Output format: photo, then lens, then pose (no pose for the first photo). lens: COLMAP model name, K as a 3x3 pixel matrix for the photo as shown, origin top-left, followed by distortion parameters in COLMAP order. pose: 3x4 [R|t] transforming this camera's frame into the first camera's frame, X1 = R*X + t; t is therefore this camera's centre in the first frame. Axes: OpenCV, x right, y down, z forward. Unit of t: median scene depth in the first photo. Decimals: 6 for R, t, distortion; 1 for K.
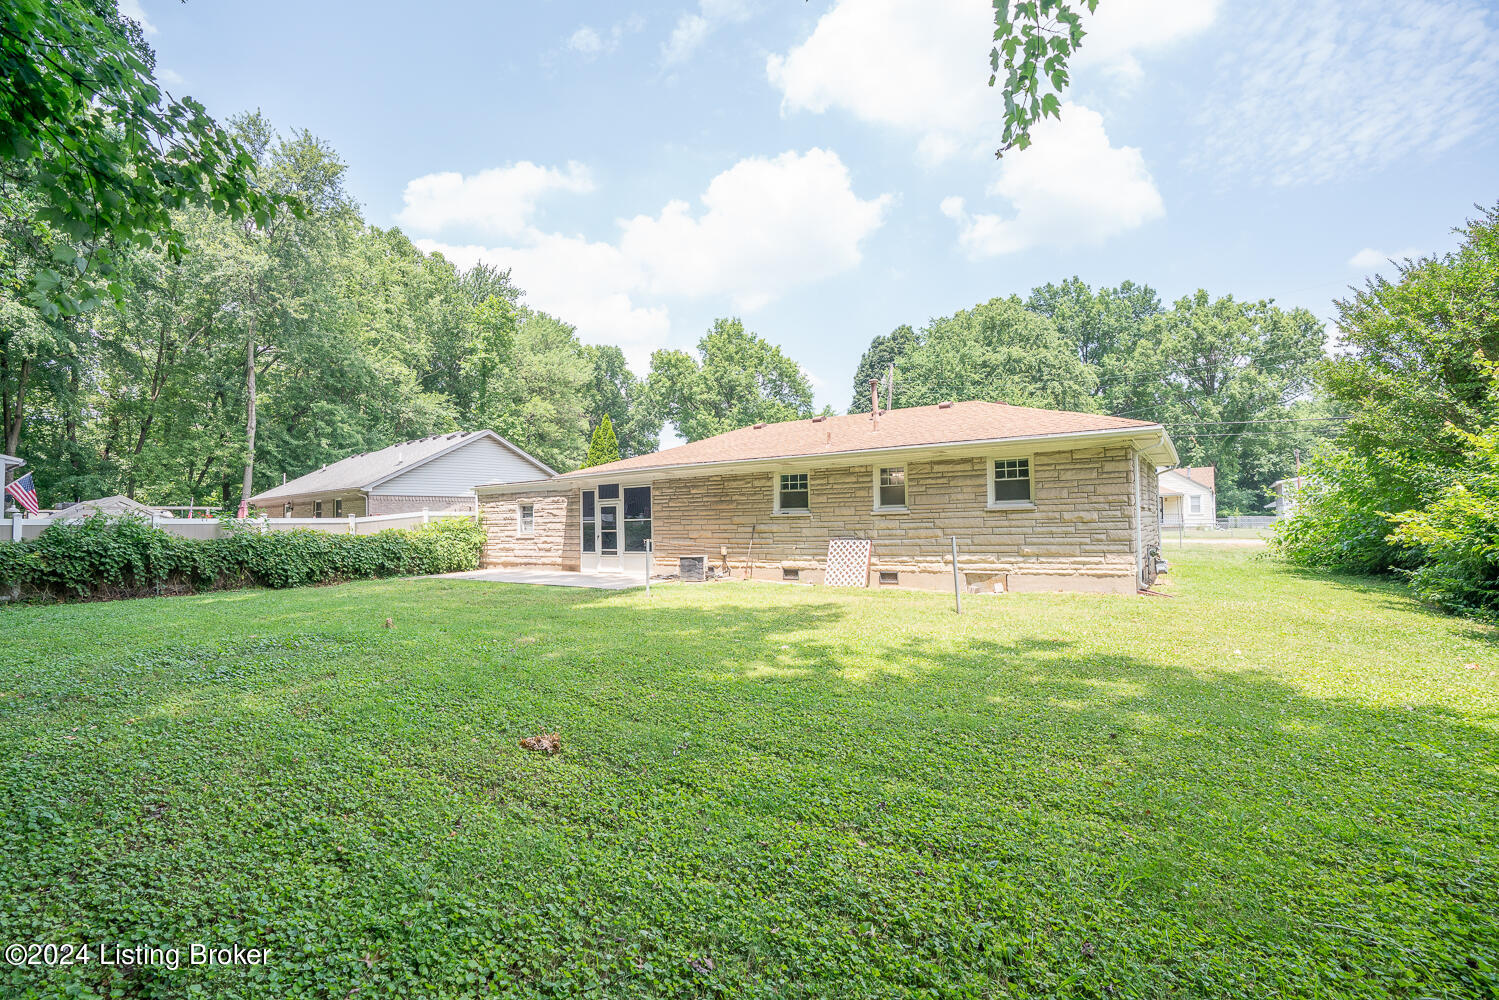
lens RADIAL K [[688.3, 0, 745.1], [0, 688.3, 495.7], [0, 0, 1]] dist [-0.060176, 0.023208]
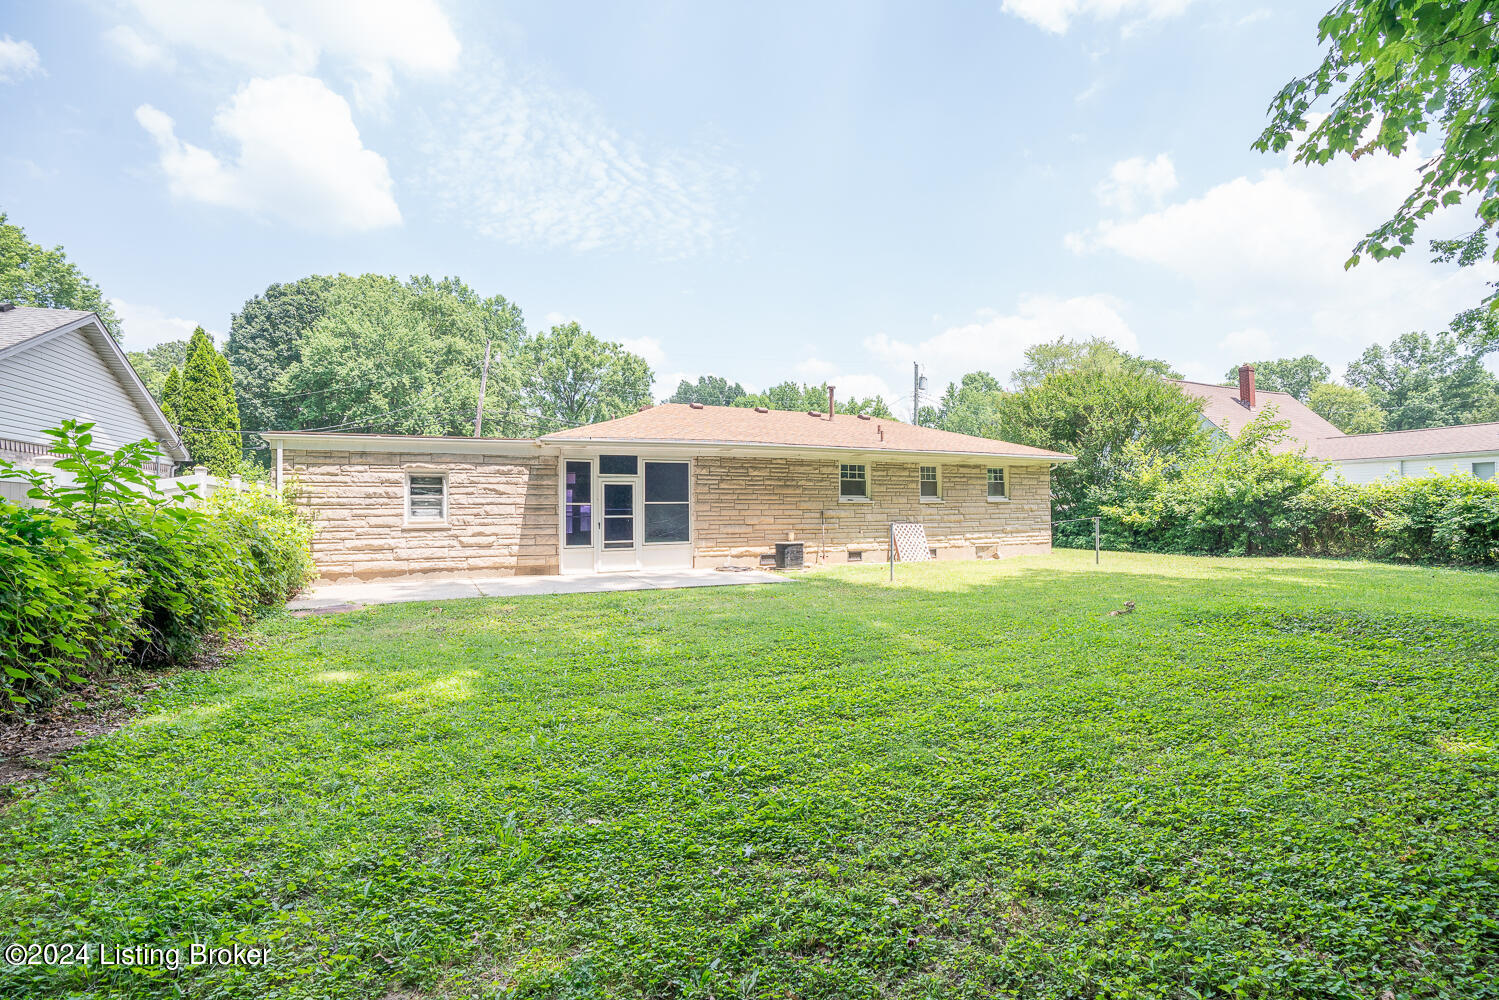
lens RADIAL K [[693.5, 0, 749.5], [0, 693.5, 500.0], [0, 0, 1]] dist [-0.072370, 0.030379]
pose [[0.487878, 0.030214, 0.872389, -0.868962], [-0.036438, 0.999235, -0.014229, 0.041938], [-0.872151, -0.024846, 0.488606, 0.545291]]
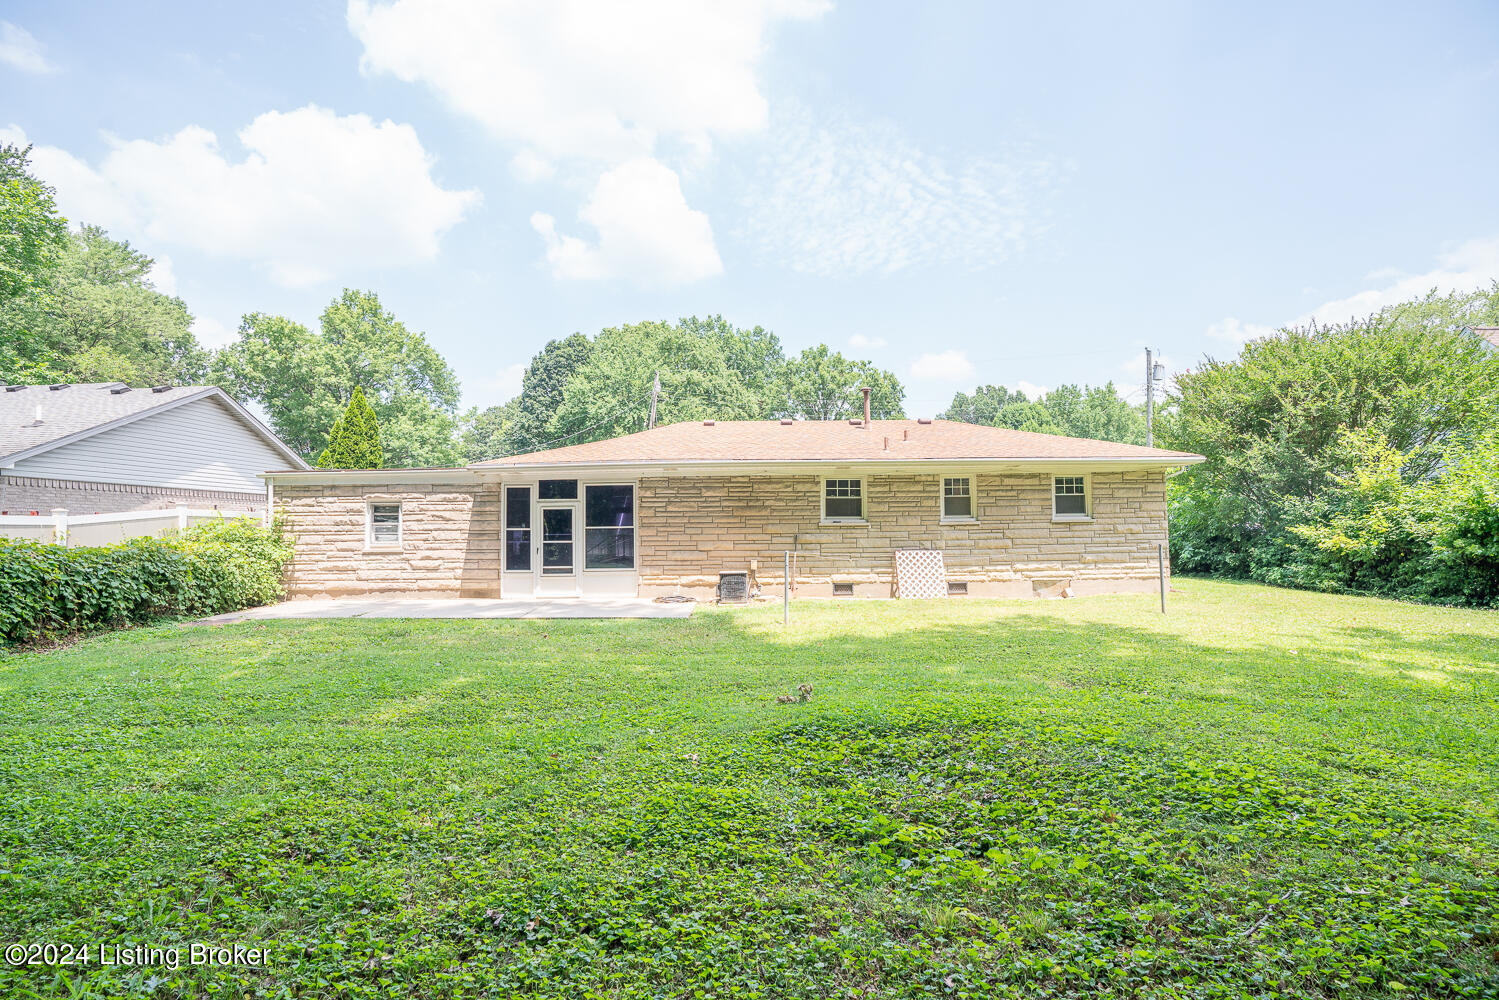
lens RADIAL K [[693.5, 0, 749.5], [0, 693.5, 500.0], [0, 0, 1]] dist [-0.072370, 0.030379]
pose [[0.816359, 0.037913, 0.576300, -0.505090], [-0.027980, 0.999268, -0.026104, 0.021065], [-0.576867, 0.005185, 0.816821, 0.288140]]
